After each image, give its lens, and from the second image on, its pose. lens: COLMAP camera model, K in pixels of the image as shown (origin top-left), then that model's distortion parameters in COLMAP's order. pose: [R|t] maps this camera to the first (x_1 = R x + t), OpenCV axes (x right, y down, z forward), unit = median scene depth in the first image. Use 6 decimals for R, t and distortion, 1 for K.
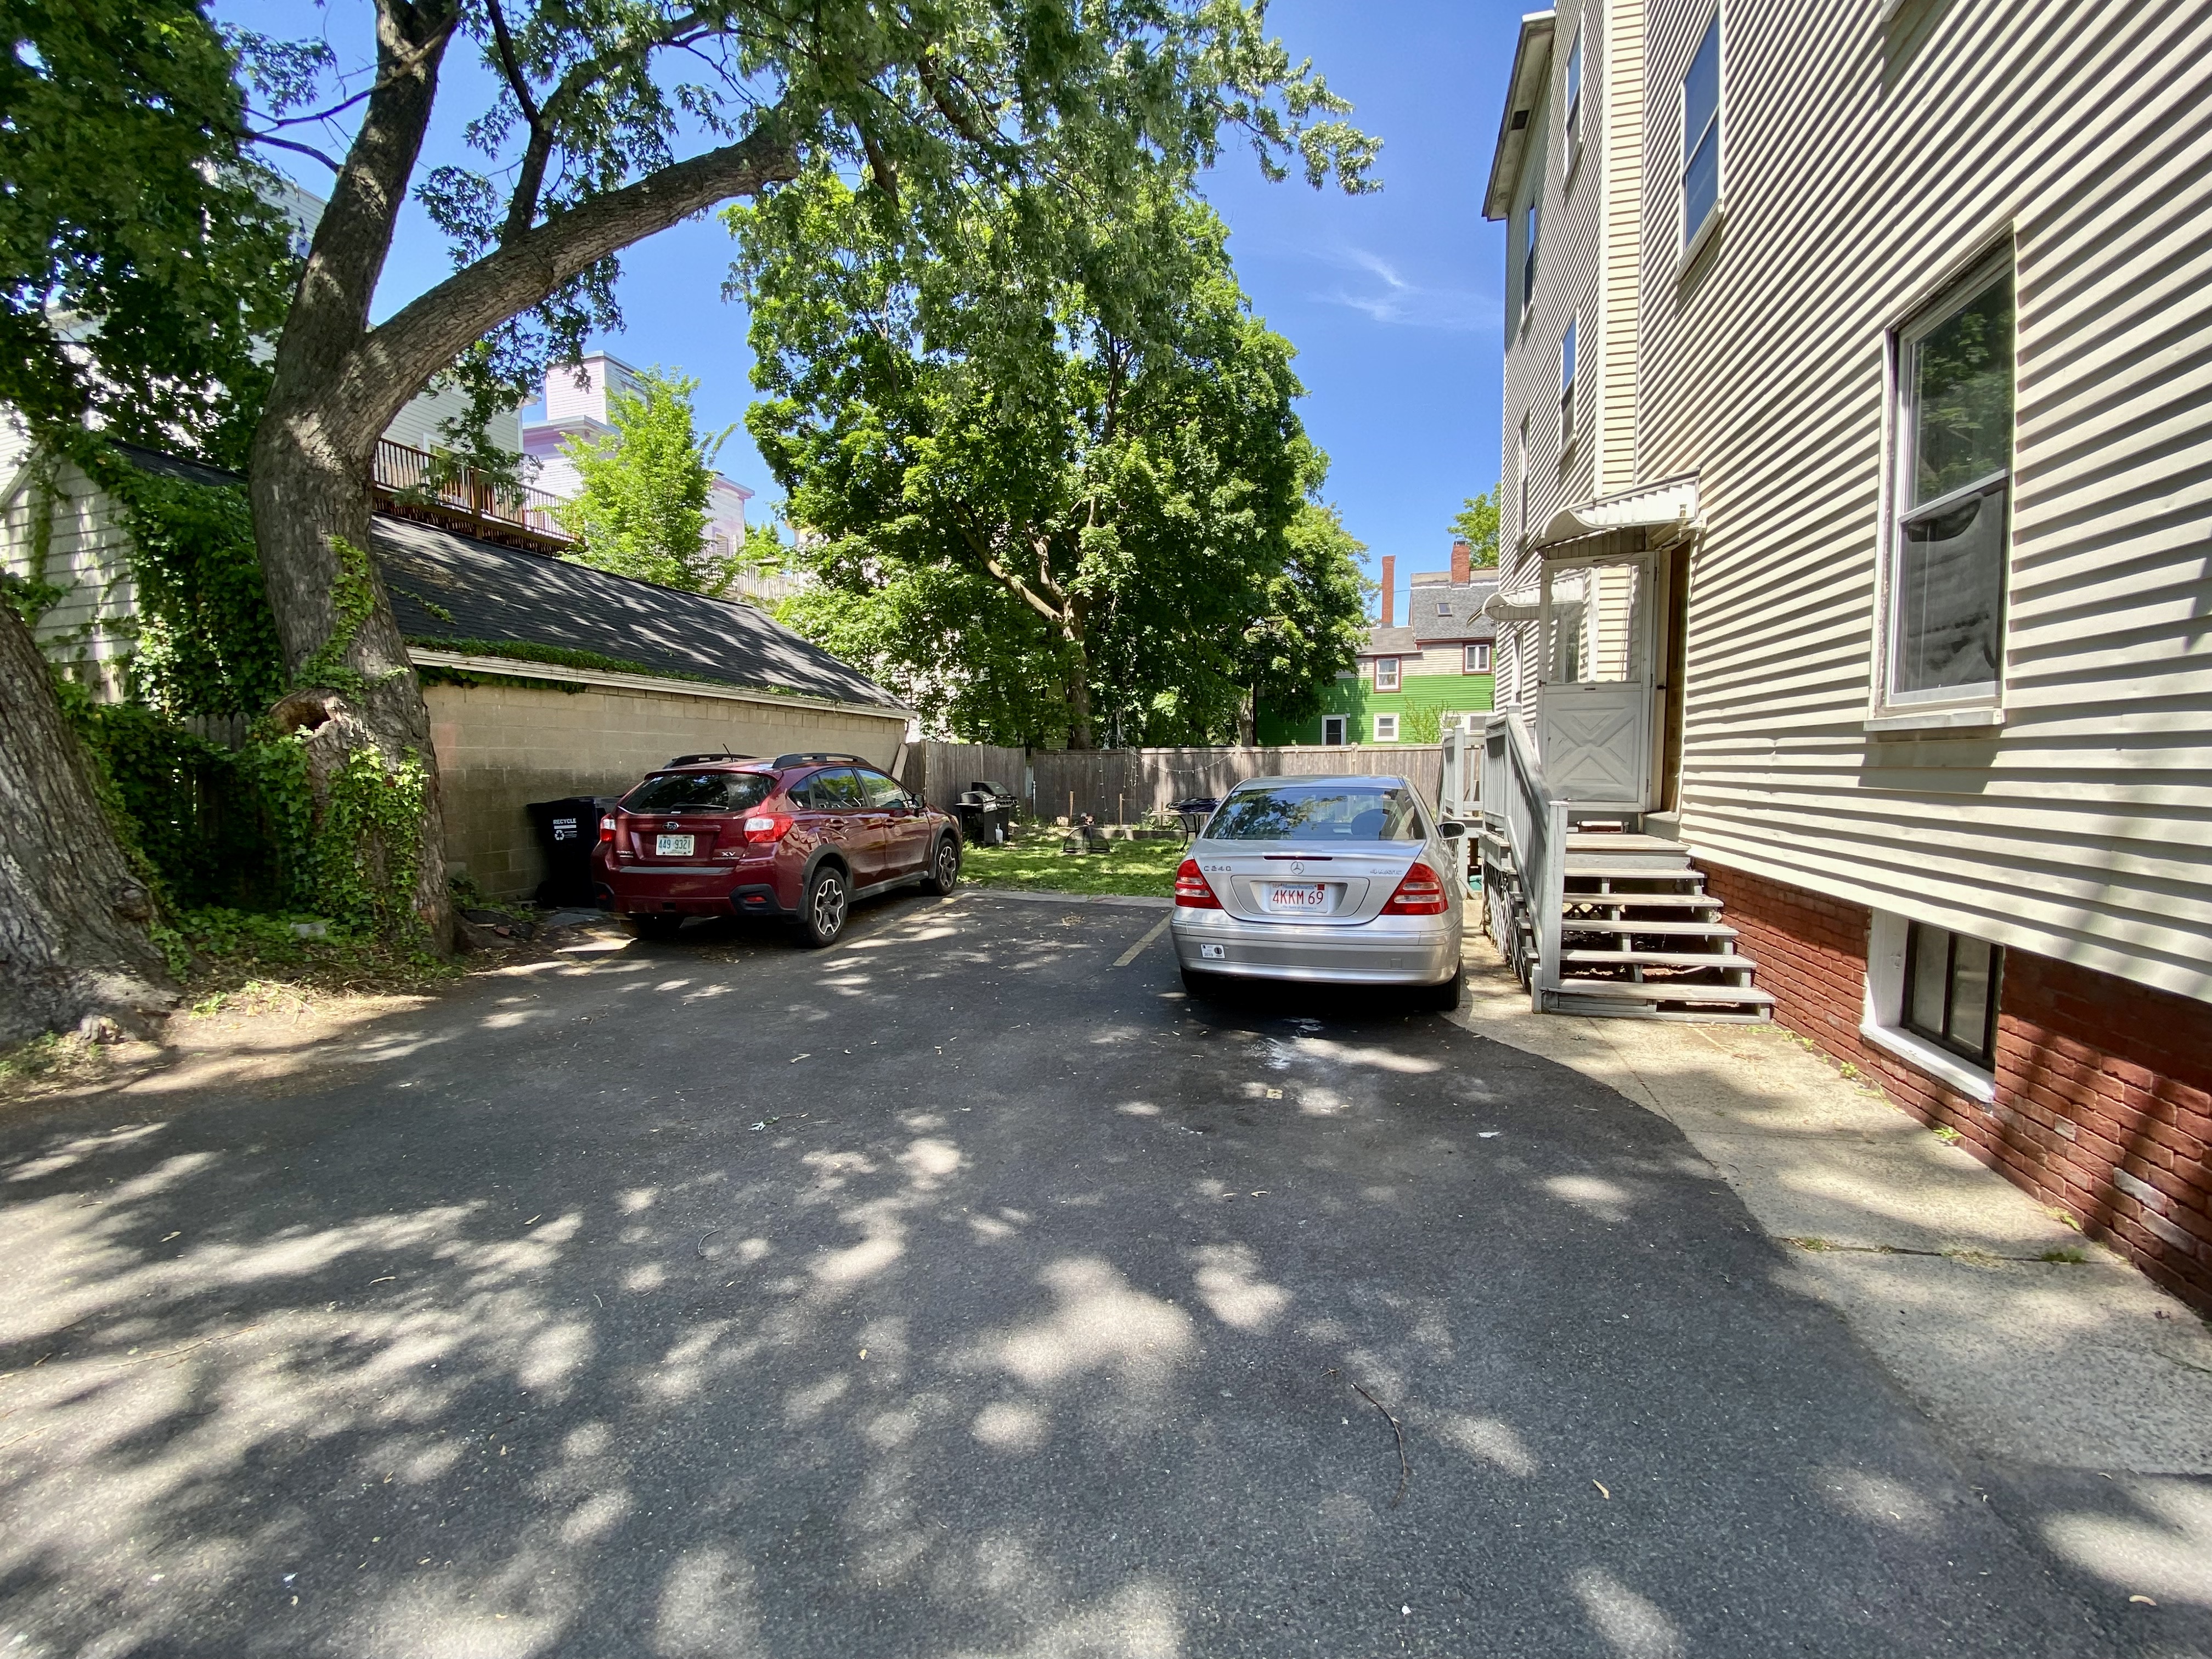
lens RADIAL K [[896.7, 0, 1111.2], [0, 896.7, 823.5], [0, 0, 1]] dist [0.017744, -0.022108]
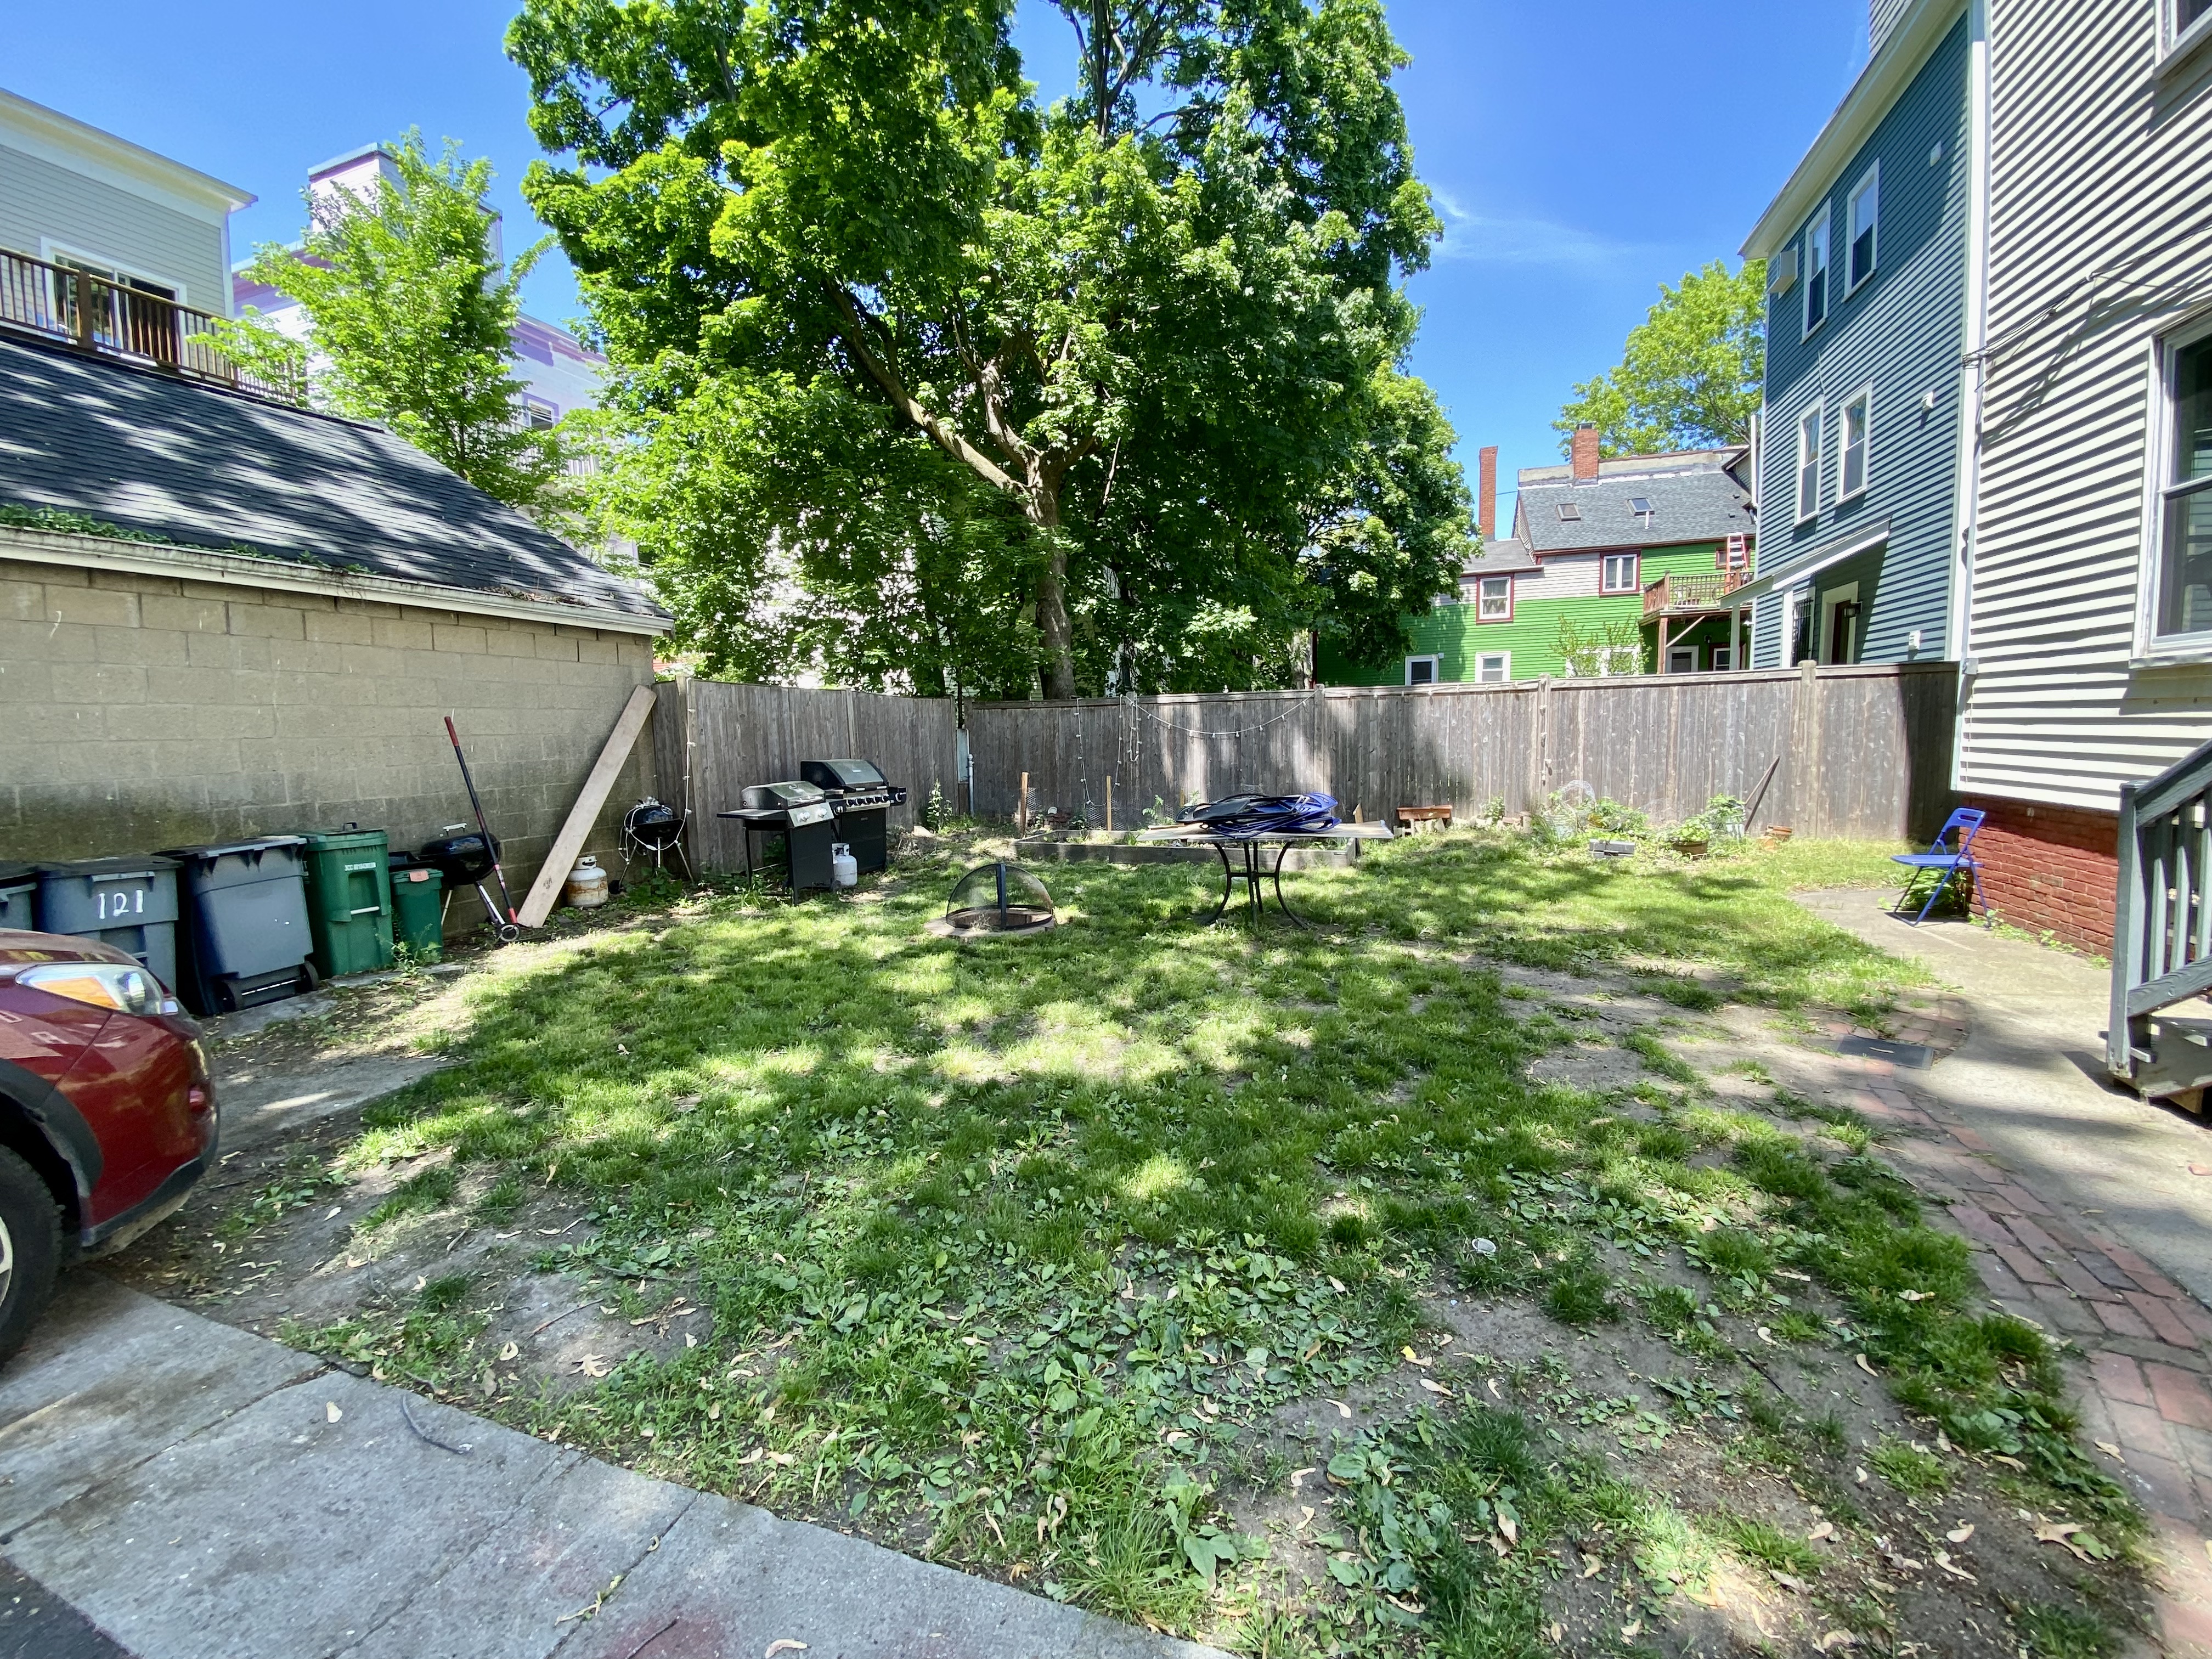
lens RADIAL K [[896.7, 0, 1111.2], [0, 896.7, 823.5], [0, 0, 1]] dist [0.017744, -0.022108]
pose [[0.998825, -0.013825, -0.046452, 0.032247], [0.015683, 0.999081, 0.039880, -0.022626], [0.045858, -0.040562, 0.998124, 0.385671]]
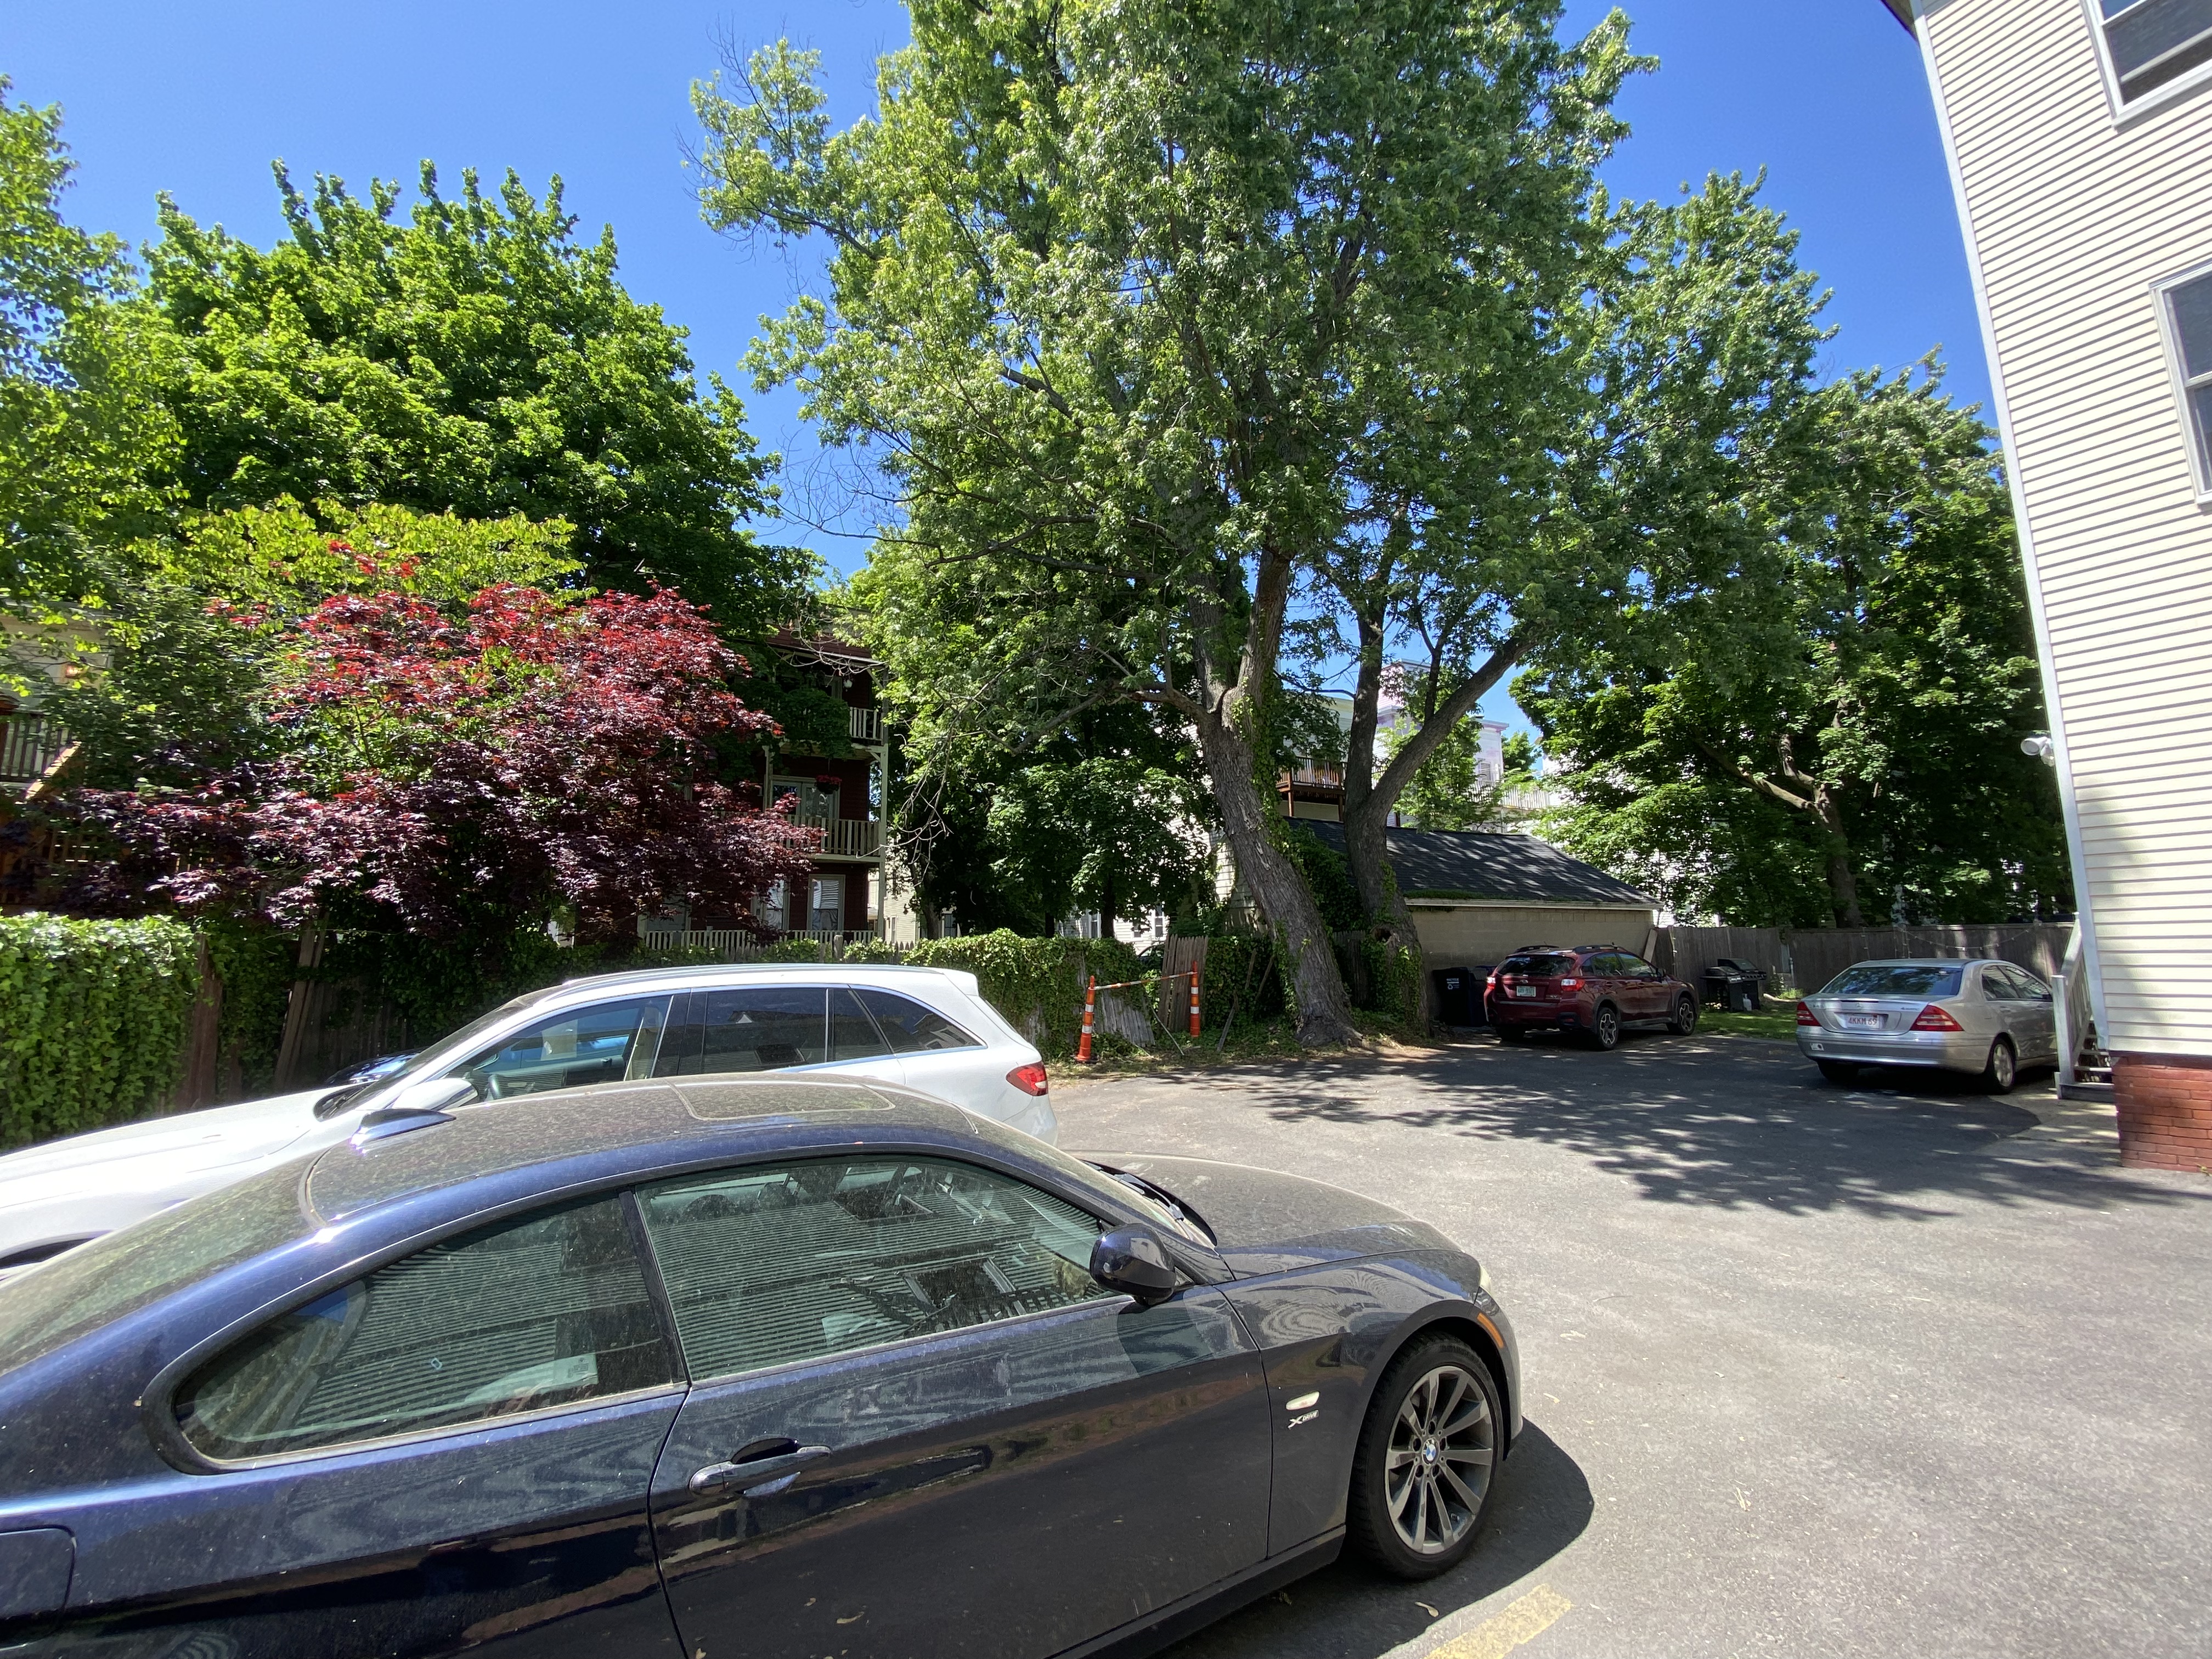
lens RADIAL K [[896.7, 0, 1111.2], [0, 896.7, 823.5], [0, 0, 1]] dist [0.017744, -0.022108]
pose [[0.713069, -0.097912, -0.694223, 0.096220], [-0.034992, 0.983996, -0.174723, 0.011946], [0.700220, 0.148881, 0.698231, -0.363004]]
